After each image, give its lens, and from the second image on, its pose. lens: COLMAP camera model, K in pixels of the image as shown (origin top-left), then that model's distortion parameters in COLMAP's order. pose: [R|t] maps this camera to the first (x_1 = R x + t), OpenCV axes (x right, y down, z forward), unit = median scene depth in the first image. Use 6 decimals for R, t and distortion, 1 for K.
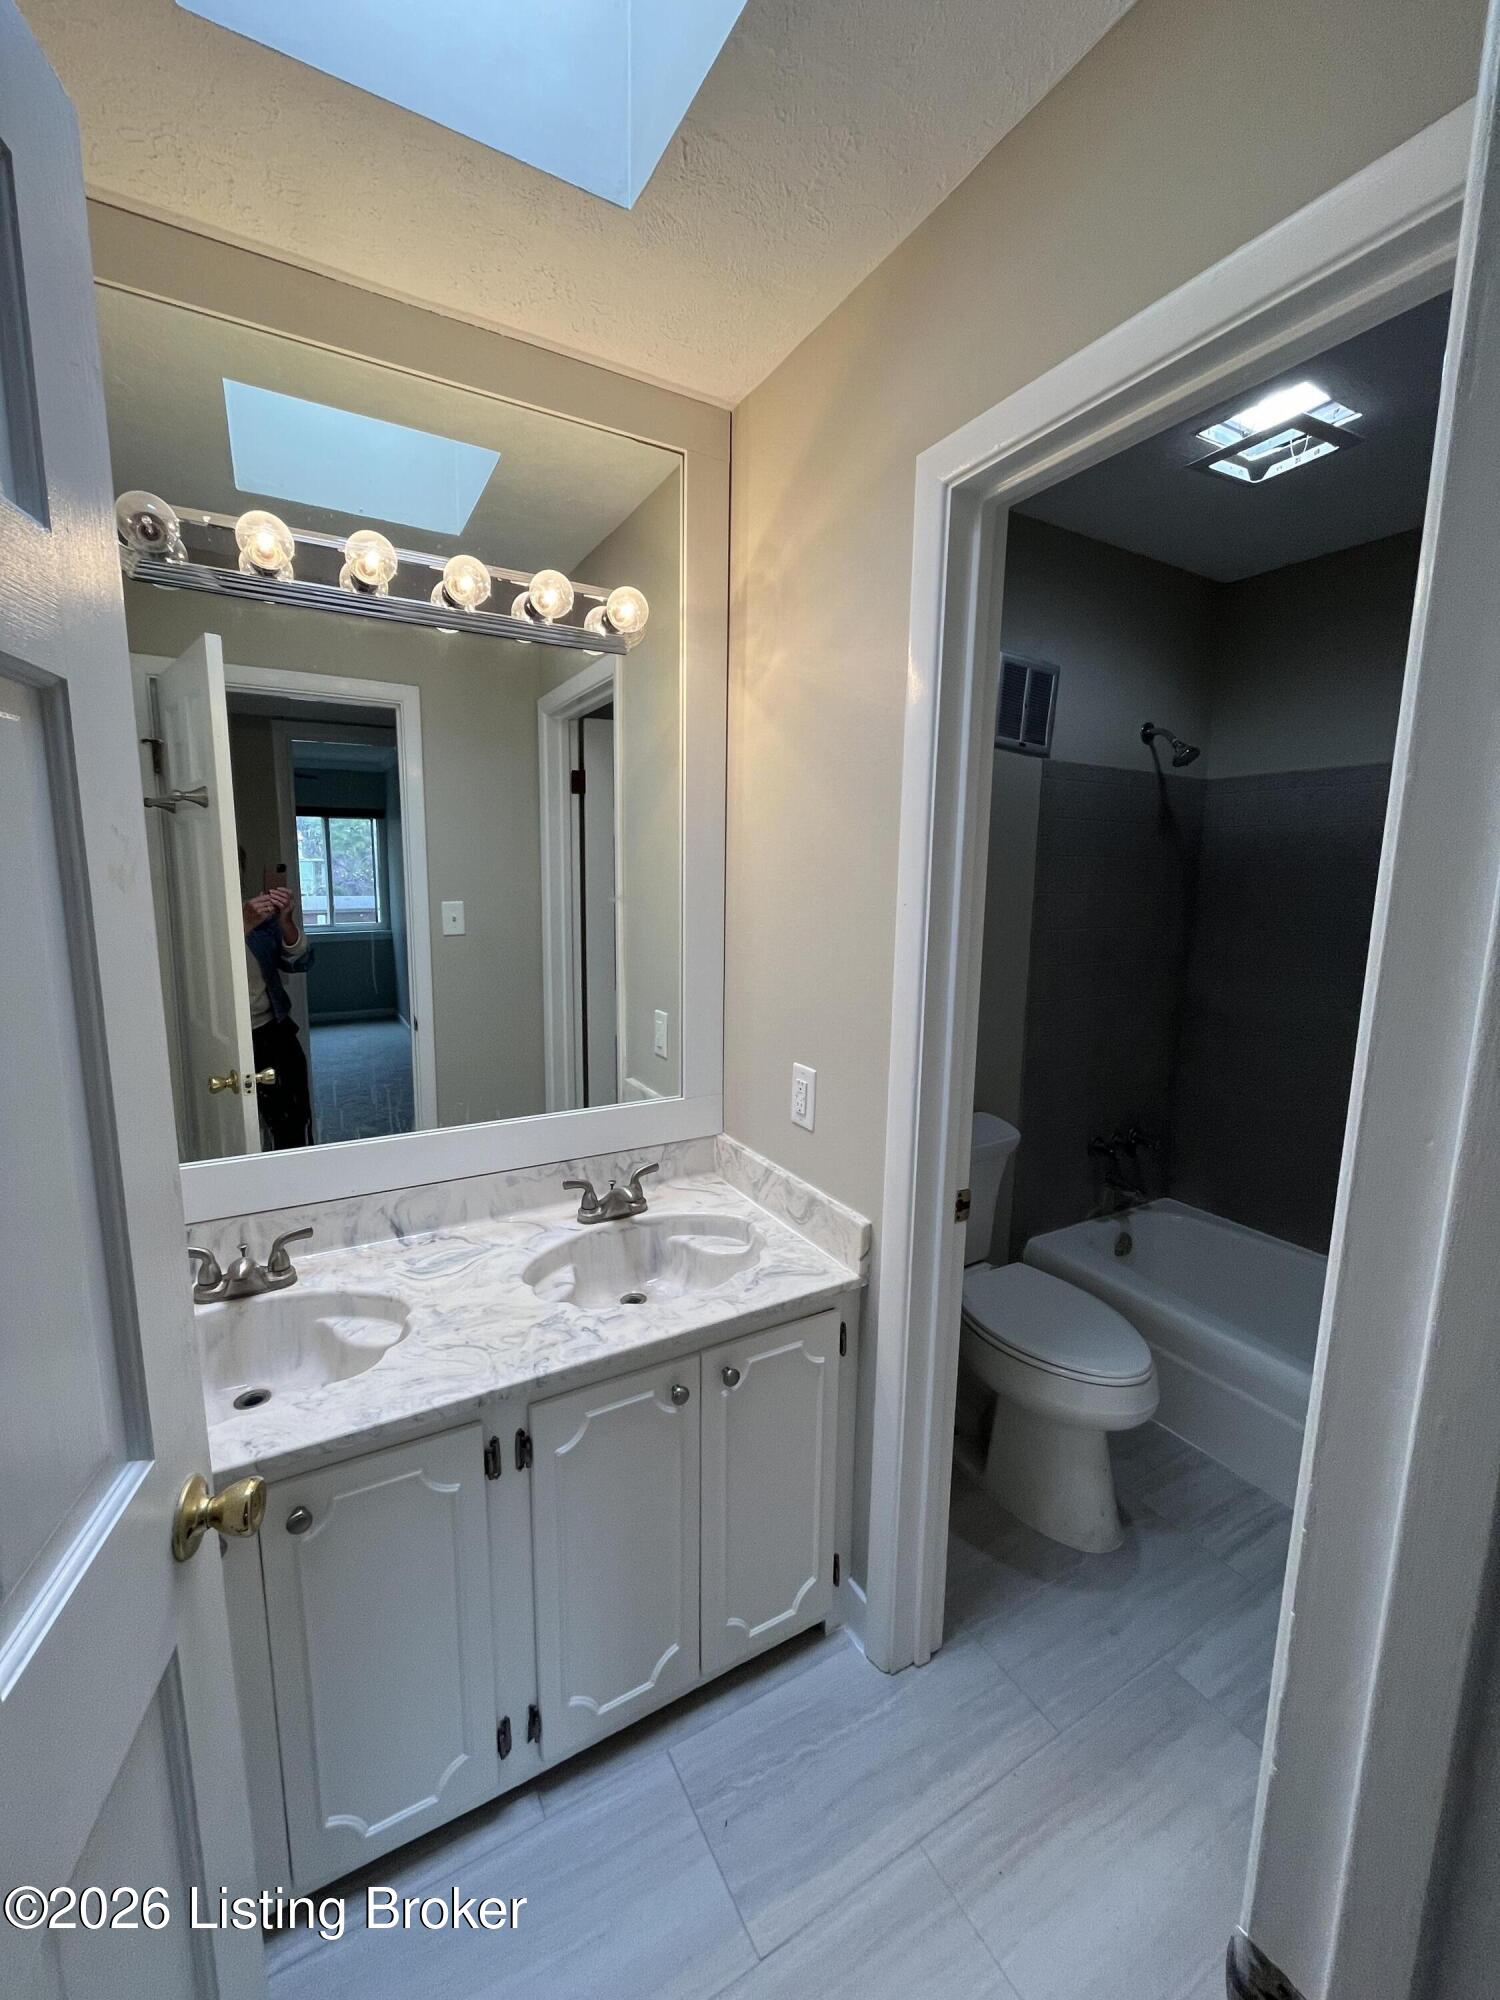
lens RADIAL K [[808.3, 0, 754.2], [0, 808.3, 1001.0], [0, 0, 1]] dist [-0.000480, -0.000541]
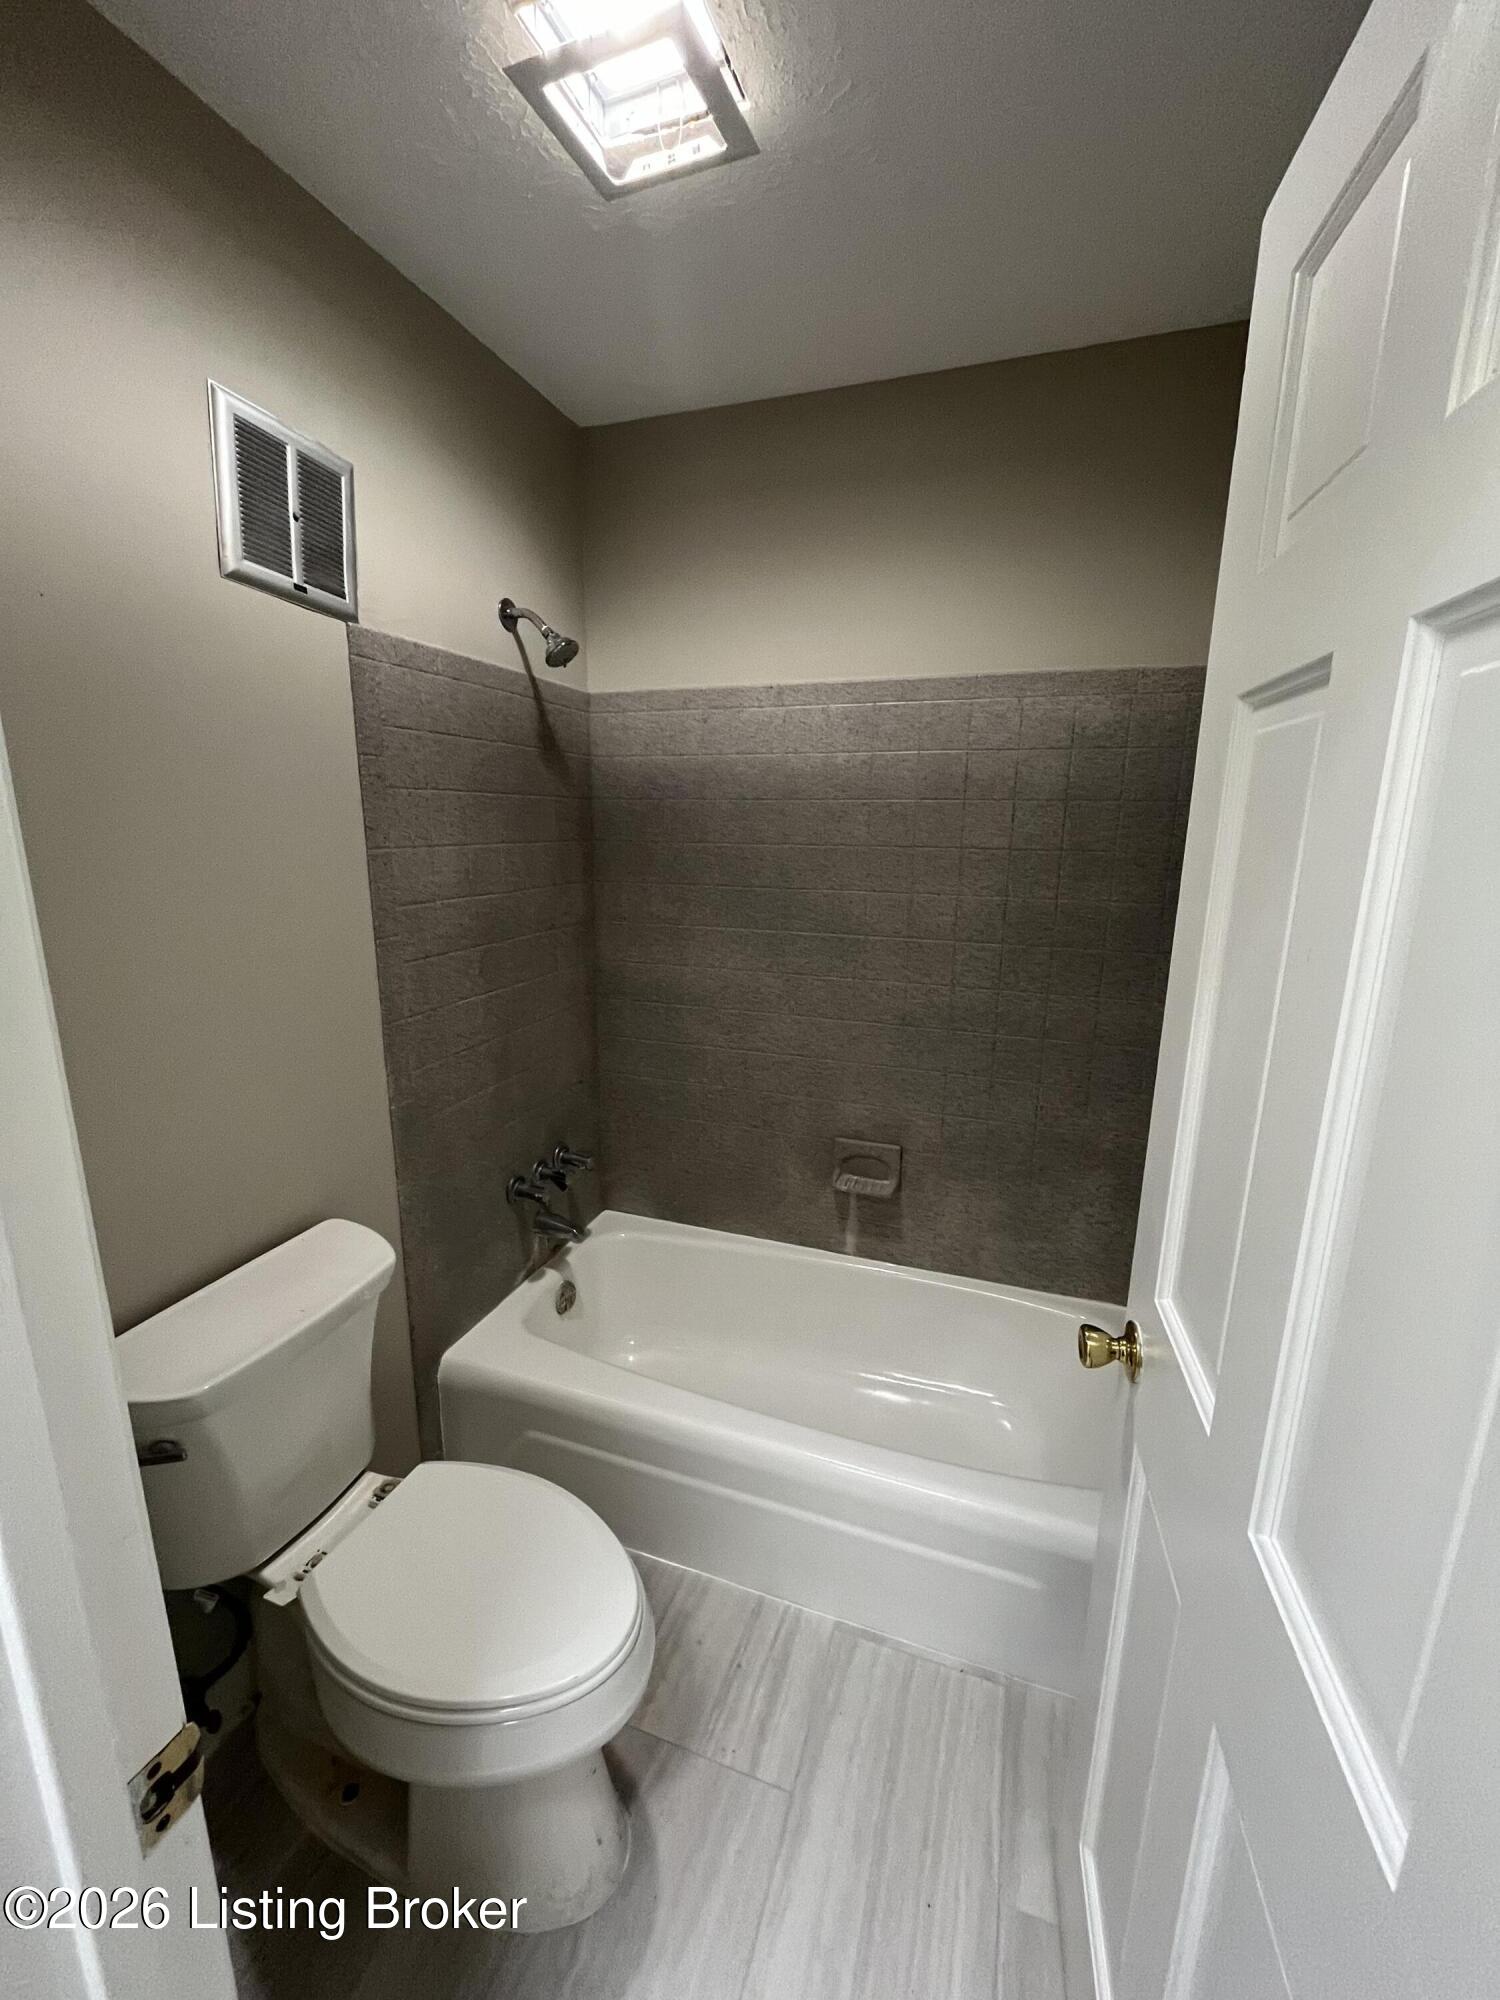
lens RADIAL K [[808.3, 0, 746.4], [0, 808.3, 998.0], [0, 0, 1]] dist [-0.000480, -0.000541]
pose [[0.764164, -0.144310, 0.628672, 0.154954], [0.102265, 0.989430, 0.102816, -0.052318], [-0.636864, -0.014277, 0.770844, 0.320535]]
